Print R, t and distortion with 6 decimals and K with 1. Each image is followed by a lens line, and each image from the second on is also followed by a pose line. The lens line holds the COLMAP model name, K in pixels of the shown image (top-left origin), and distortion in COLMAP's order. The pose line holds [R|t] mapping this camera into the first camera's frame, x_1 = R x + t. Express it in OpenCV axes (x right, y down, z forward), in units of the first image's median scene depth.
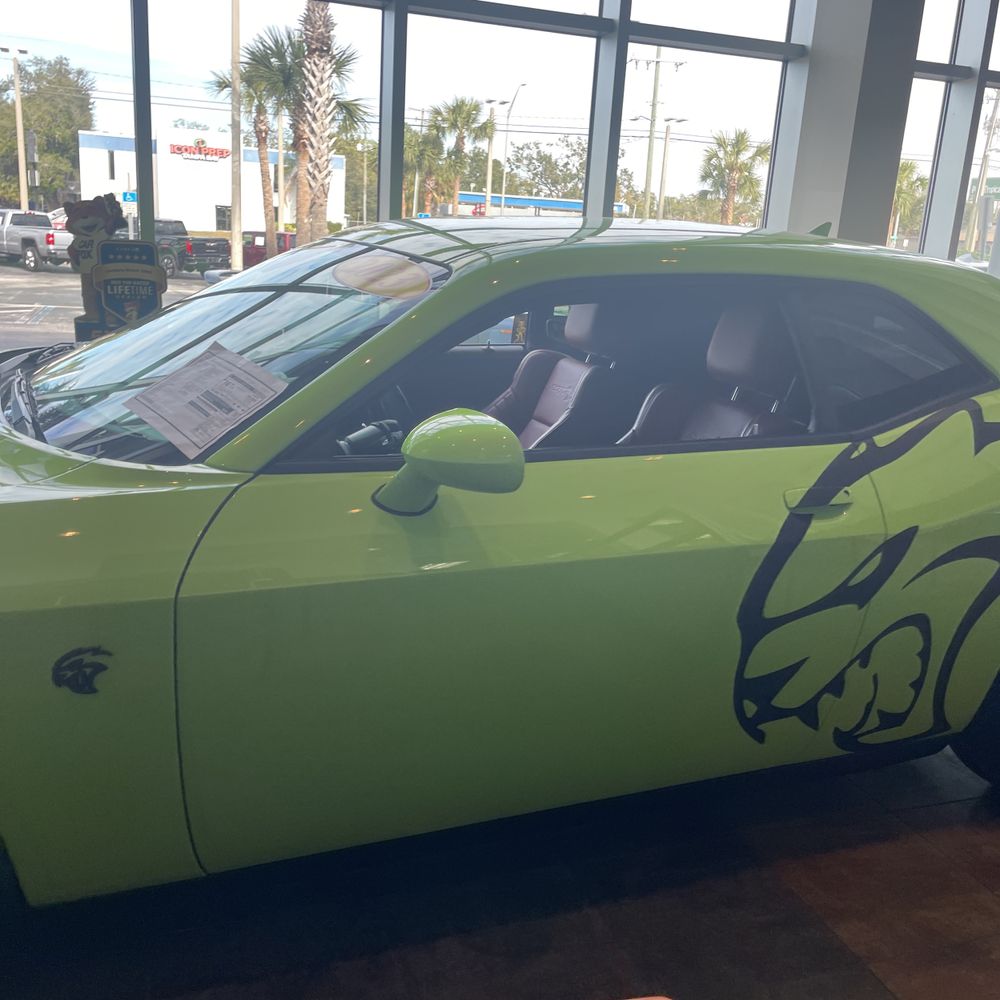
lens RADIAL K [[1015.2, 0, 502.7], [0, 1015.2, 478.2], [0, 0, 1]] dist [0.106383, -0.148961]
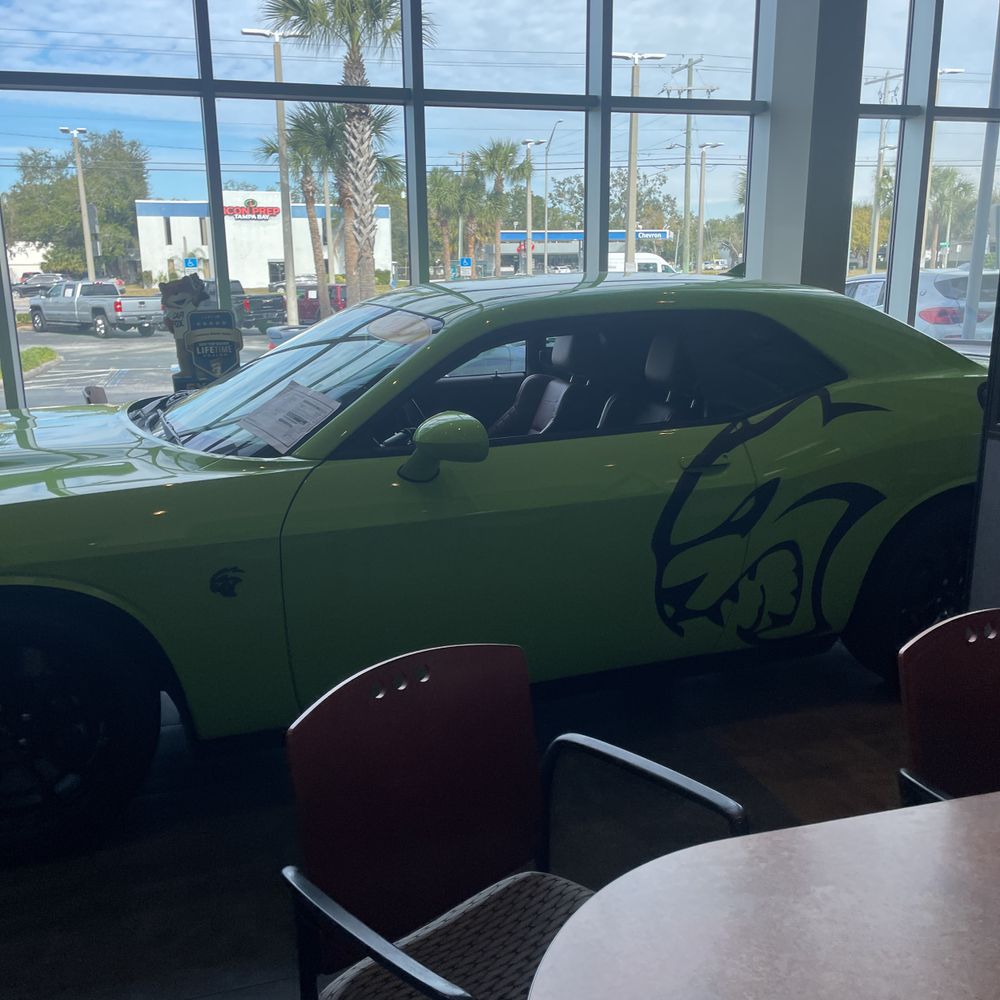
lens RADIAL K [[1019.1, 0, 500.0], [0, 1019.1, 500.0], [0, 0, 1]] dist [0.114583, -0.169611]
pose [[0.996408, -0.057401, -0.062255, 0.039904], [0.056528, 0.998278, -0.015703, 0.030817], [0.063050, 0.012127, 0.997937, -0.178718]]
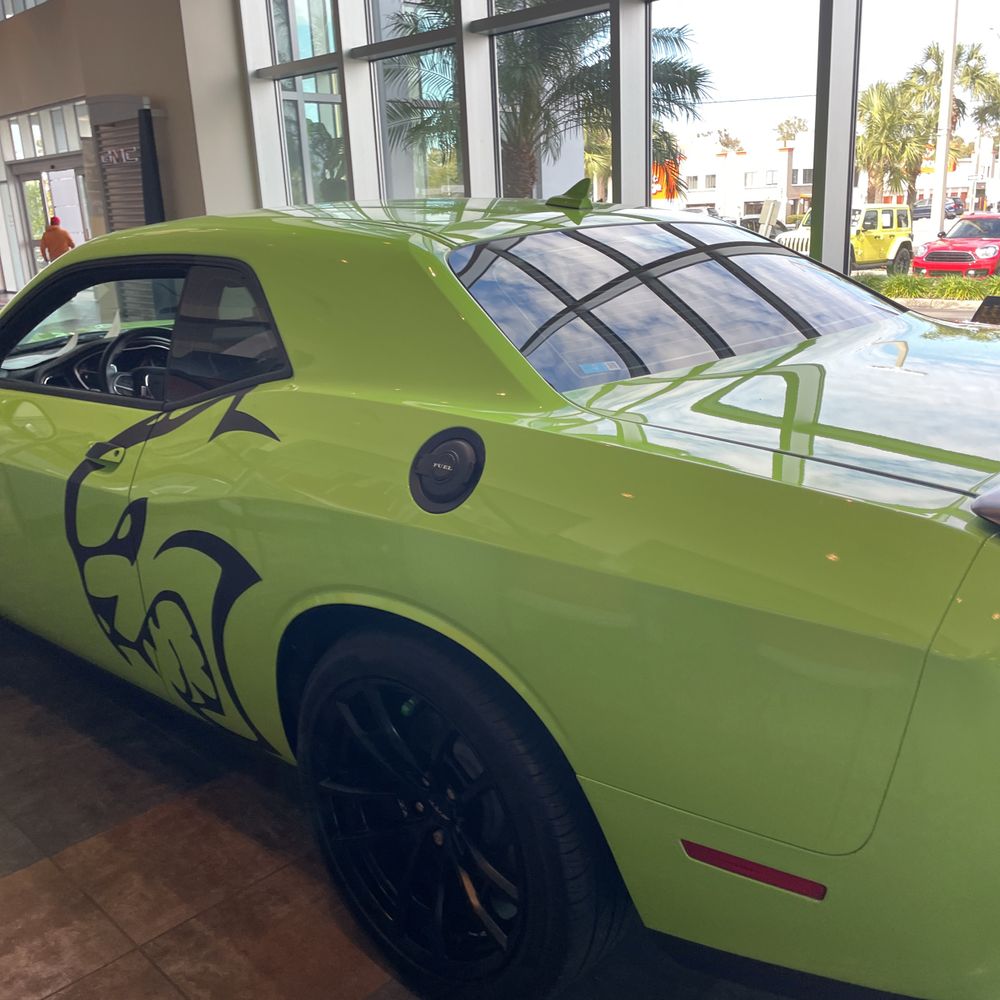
lens RADIAL K [[1015.2, 0, 502.7], [0, 1015.2, 478.2], [0, 0, 1]] dist [0.106383, -0.148961]
pose [[0.416438, 0.152452, -0.896291, 0.573959], [-0.152409, 0.983596, 0.096489, -0.048784], [0.896298, 0.096421, 0.432842, 0.344323]]
